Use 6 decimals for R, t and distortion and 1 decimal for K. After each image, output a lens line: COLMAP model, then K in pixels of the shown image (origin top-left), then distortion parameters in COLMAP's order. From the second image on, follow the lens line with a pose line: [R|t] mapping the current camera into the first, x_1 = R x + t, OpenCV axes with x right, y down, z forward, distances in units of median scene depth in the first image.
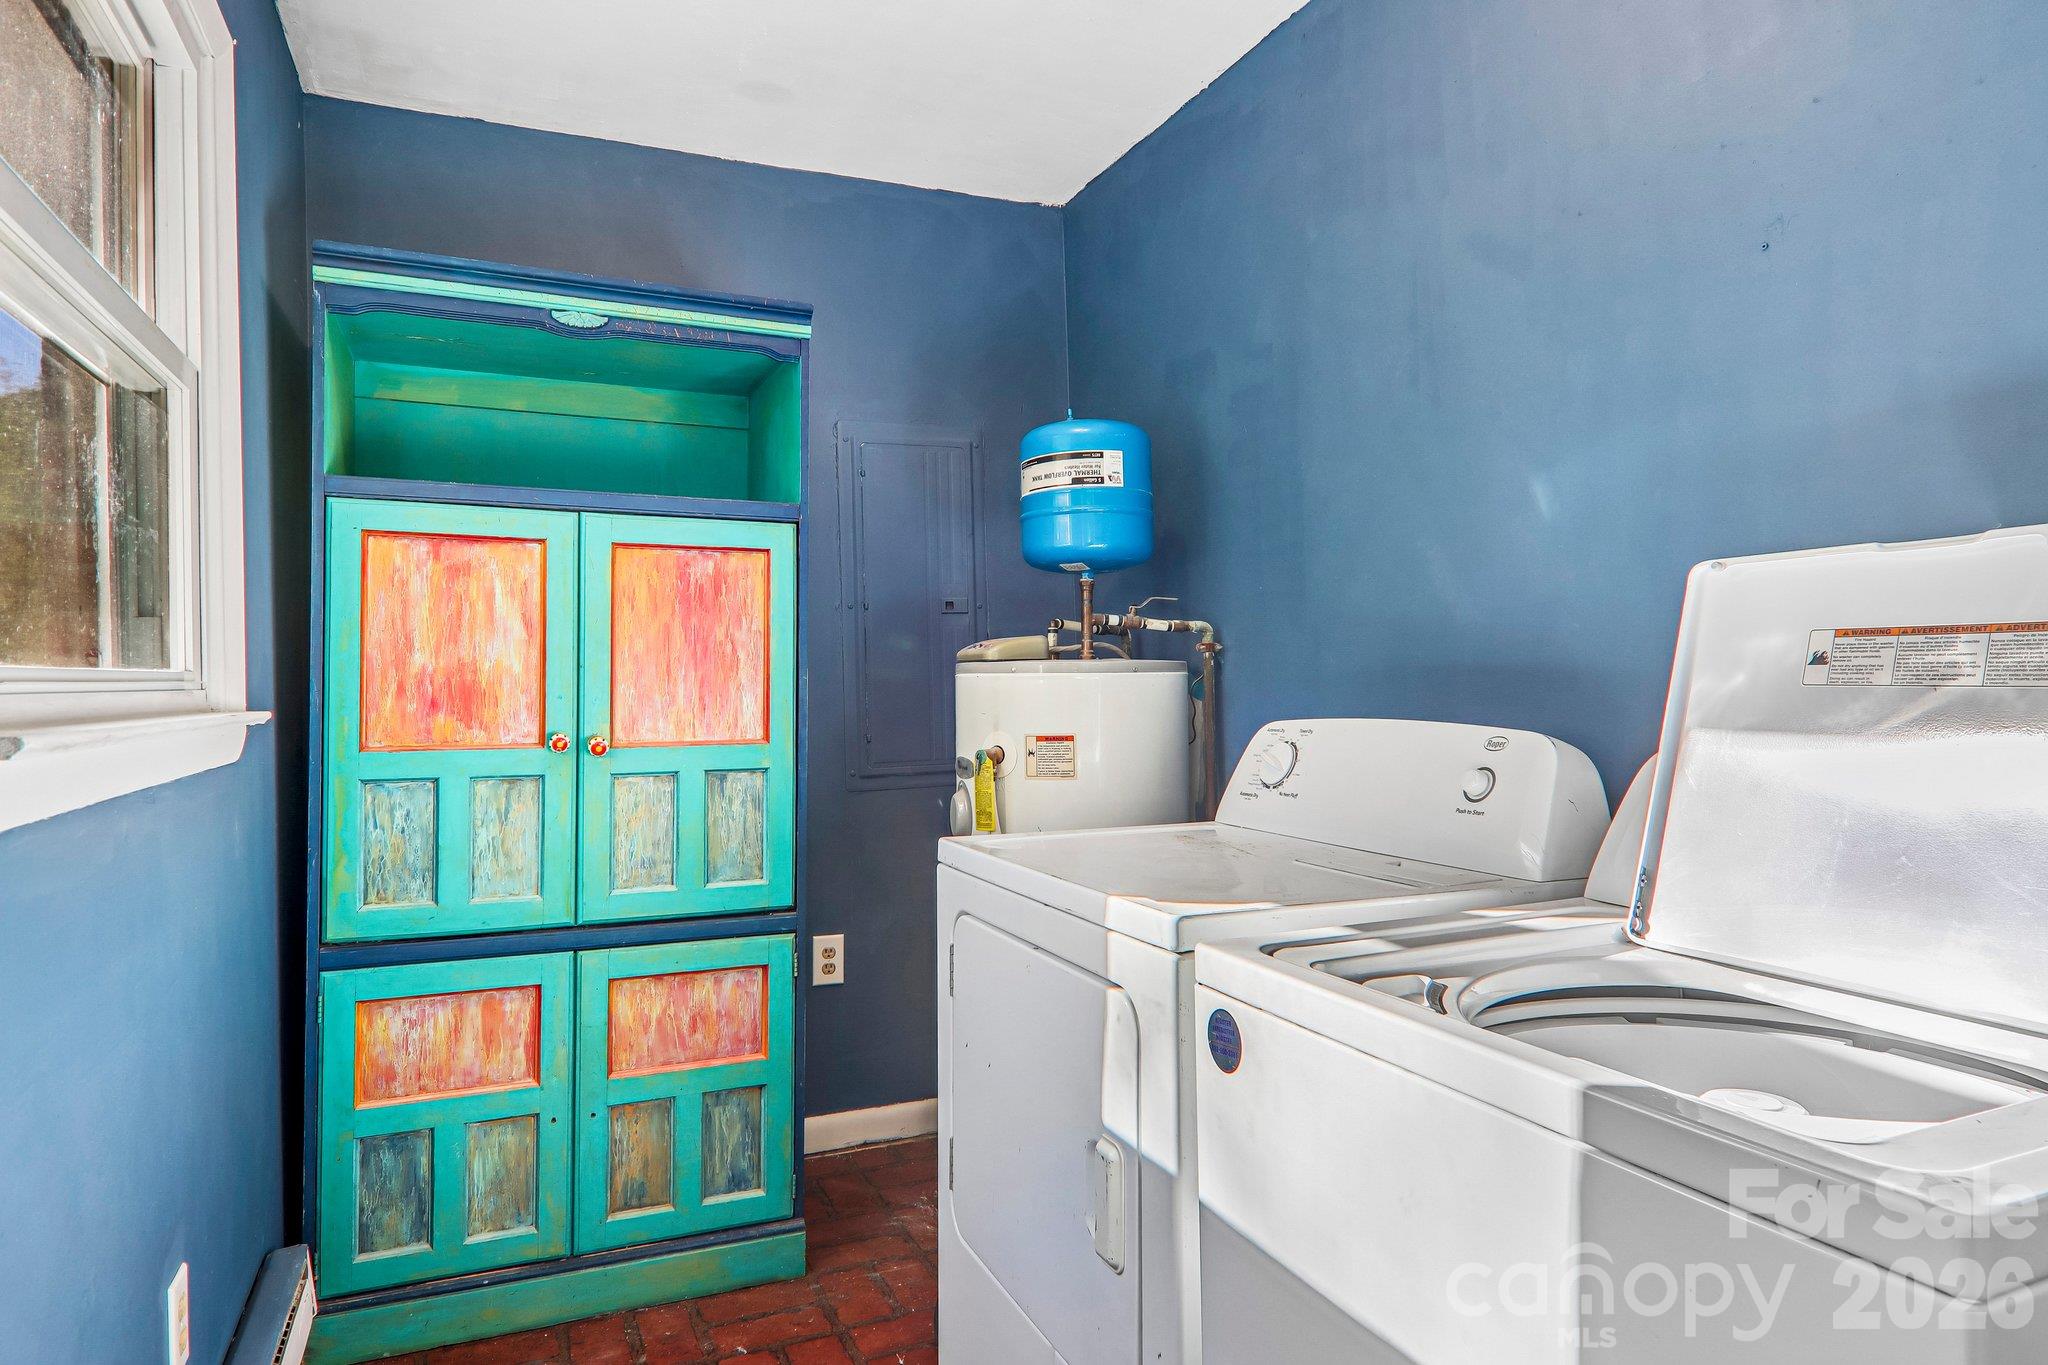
lens RADIAL K [[1187.5, 0, 1024.0], [0, 1187.5, 682.5], [0, 0, 1]] dist [0.026311, -0.000487]
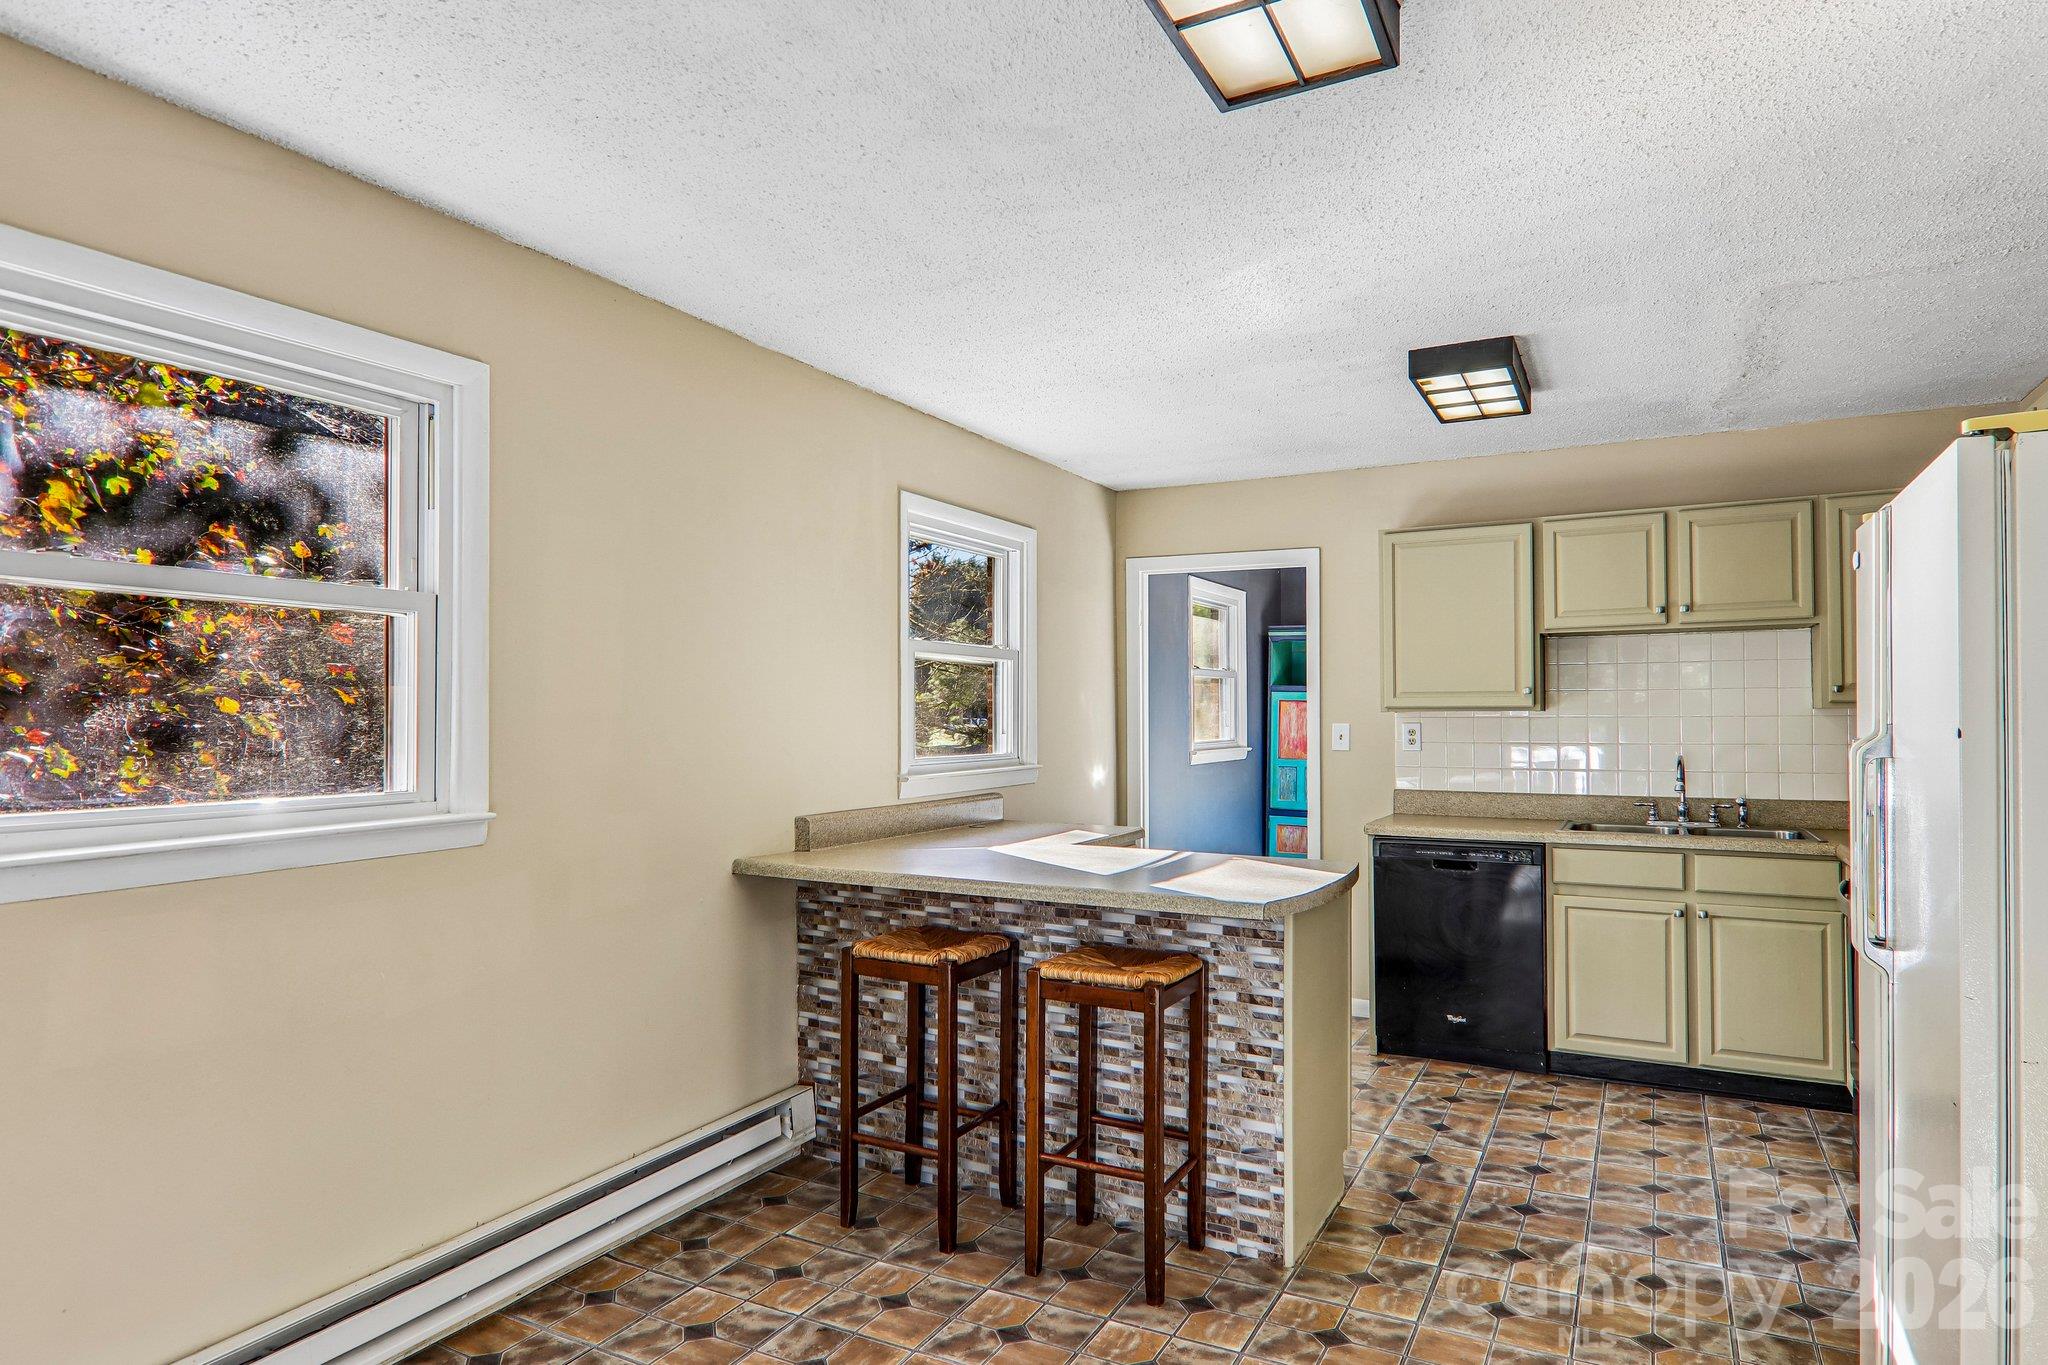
lens RADIAL K [[1181.4, 0, 1023.9], [0, 1181.4, 705.3], [0, 0, 1]] dist [0.028069, 0.000298]
pose [[0.626400, 0.004276, -0.779490, 1.847253], [-0.008613, 0.999962, -0.001436, -0.099150], [0.779454, 0.007613, 0.626413, -1.962245]]
